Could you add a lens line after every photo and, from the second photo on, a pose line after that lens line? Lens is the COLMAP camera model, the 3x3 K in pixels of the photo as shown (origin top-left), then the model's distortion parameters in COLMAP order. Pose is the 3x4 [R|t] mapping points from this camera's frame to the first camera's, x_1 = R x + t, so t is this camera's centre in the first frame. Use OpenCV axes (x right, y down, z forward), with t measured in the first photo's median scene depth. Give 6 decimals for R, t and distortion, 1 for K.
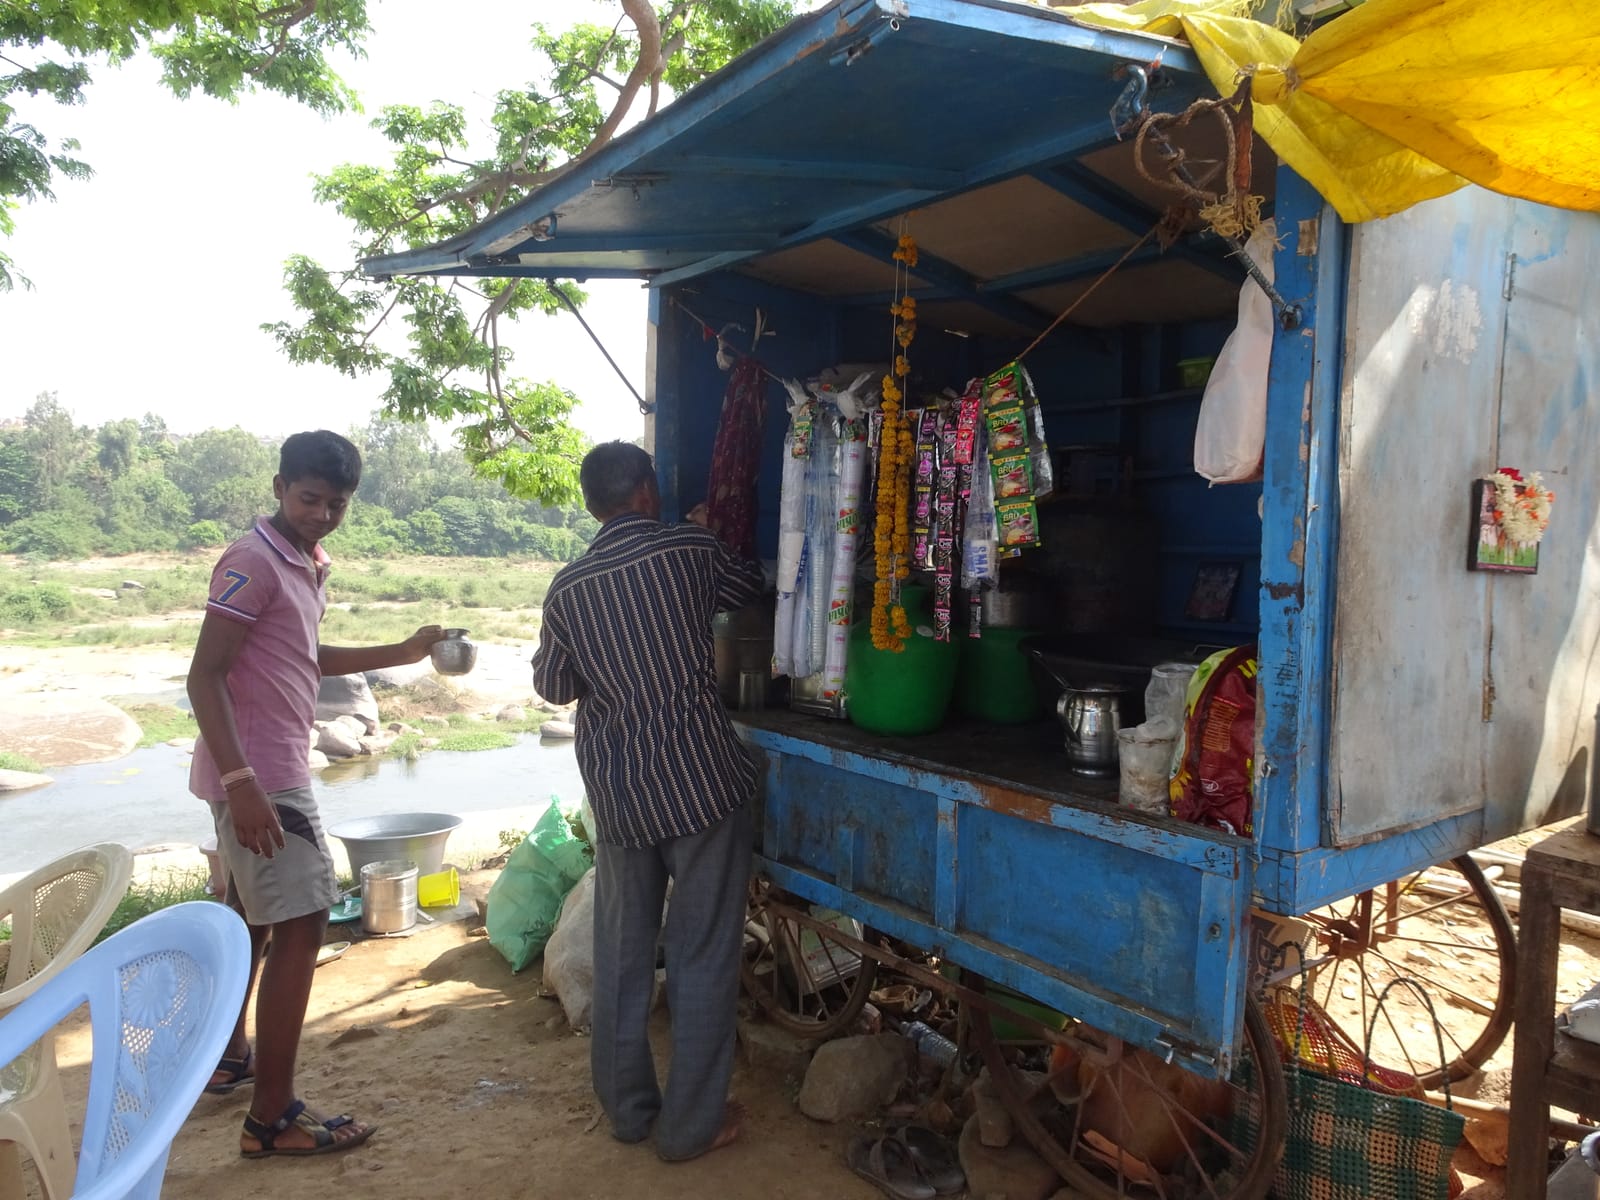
lens RADIAL K [[1143.5, 0, 800.0], [0, 1143.5, 600.0], [0, 0, 1]] dist [0.004202, 0.002088]
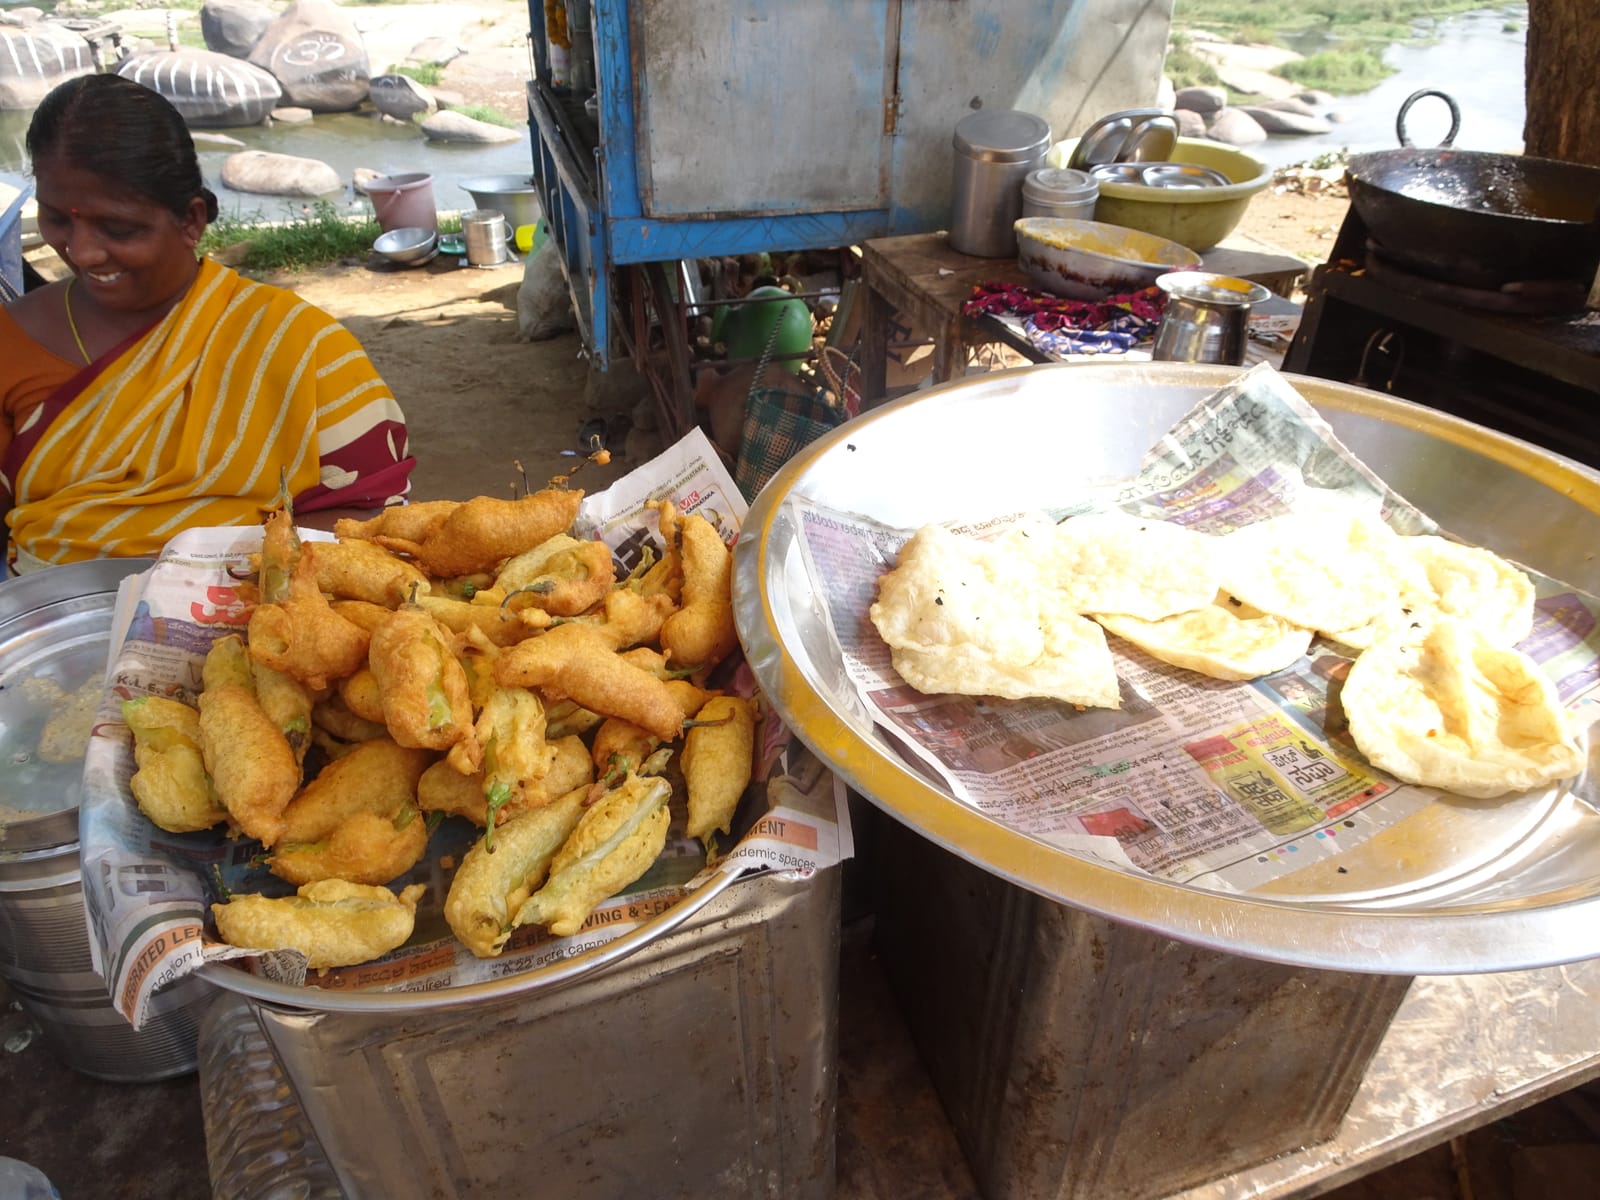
lens RADIAL K [[1143.5, 0, 800.0], [0, 1143.5, 600.0], [0, 0, 1]] dist [0.004202, 0.002088]
pose [[0.931735, 0.192875, -0.307684, 0.458118], [-0.017781, 0.870505, 0.491839, -0.027486], [0.362704, -0.452792, 0.814509, -0.112284]]
